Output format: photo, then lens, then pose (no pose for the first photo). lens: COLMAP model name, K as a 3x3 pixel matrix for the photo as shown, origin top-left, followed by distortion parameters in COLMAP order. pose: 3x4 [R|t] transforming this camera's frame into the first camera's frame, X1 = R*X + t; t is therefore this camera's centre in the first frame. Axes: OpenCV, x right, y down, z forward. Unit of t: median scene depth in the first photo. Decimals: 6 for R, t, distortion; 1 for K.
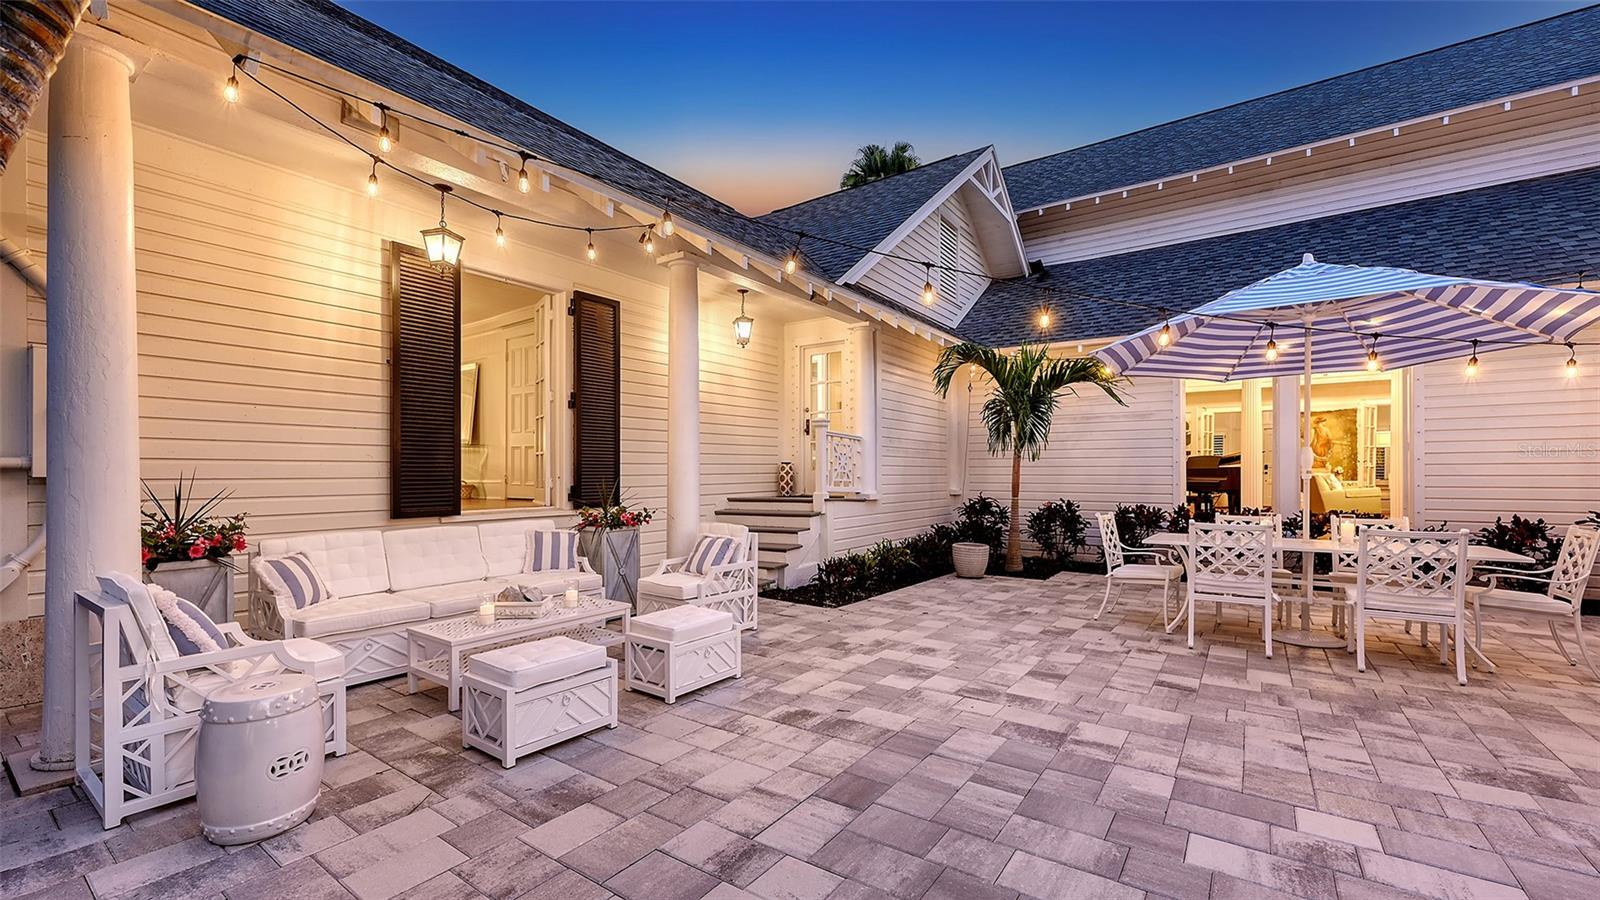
lens RADIAL K [[648.1, 0, 796.8], [0, 648.1, 474.8], [0, 0, 1]] dist [0.001032, -0.000517]
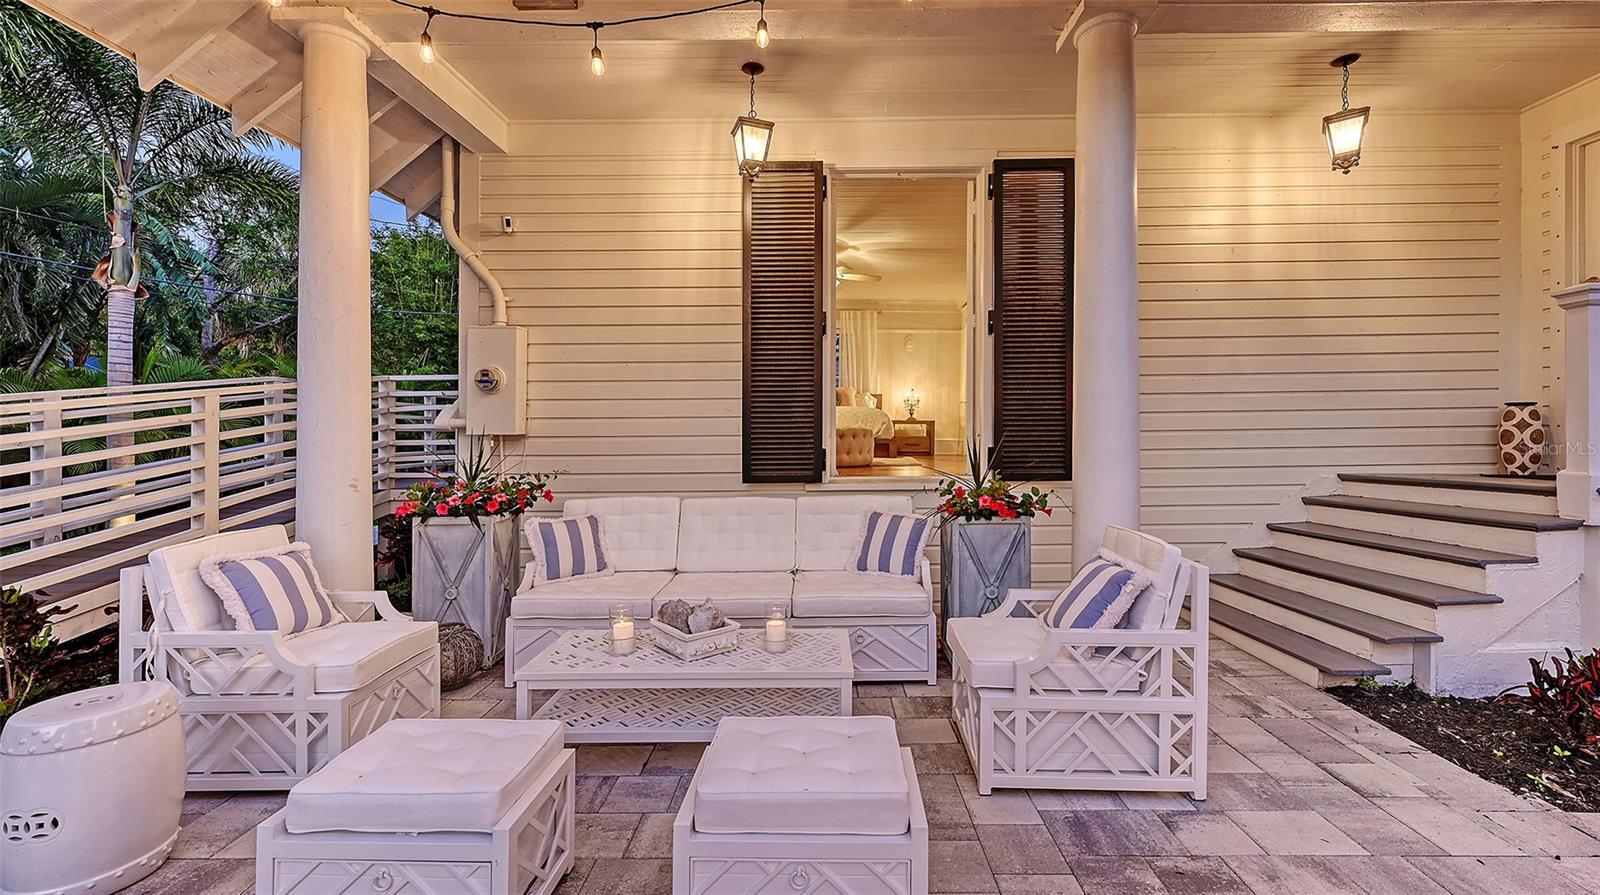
lens RADIAL K [[648.1, 0, 836.4], [0, 648.1, 432.9], [0, 0, 1]] dist [0.001032, -0.000517]
pose [[0.573966, -0.006424, -0.818854, 0.118164], [0.003548, 0.999979, -0.005357, 0.004883], [0.818872, 0.000169, 0.573977, 0.471976]]
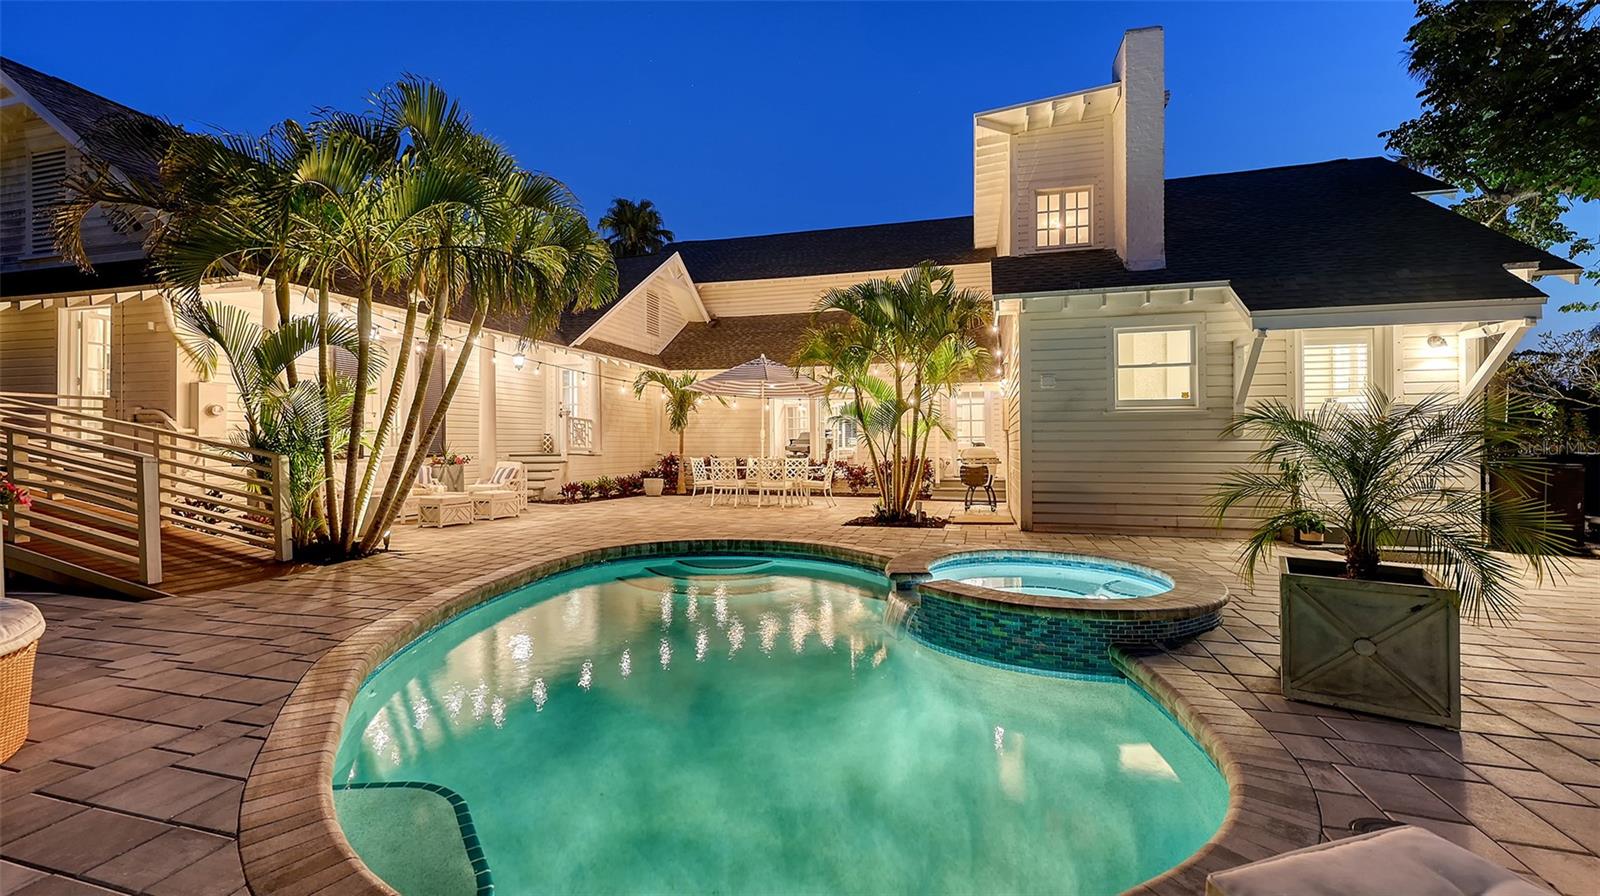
lens RADIAL K [[621.4, 0, 811.3], [0, 621.4, 452.6], [0, 0, 1]] dist [0.001399, 0.000008]
pose [[0.935544, -0.001061, 0.353208, 0.080845], [-0.001898, 0.999966, 0.008032, 0.022285], [-0.353205, -0.008185, 0.935510, -1.094146]]
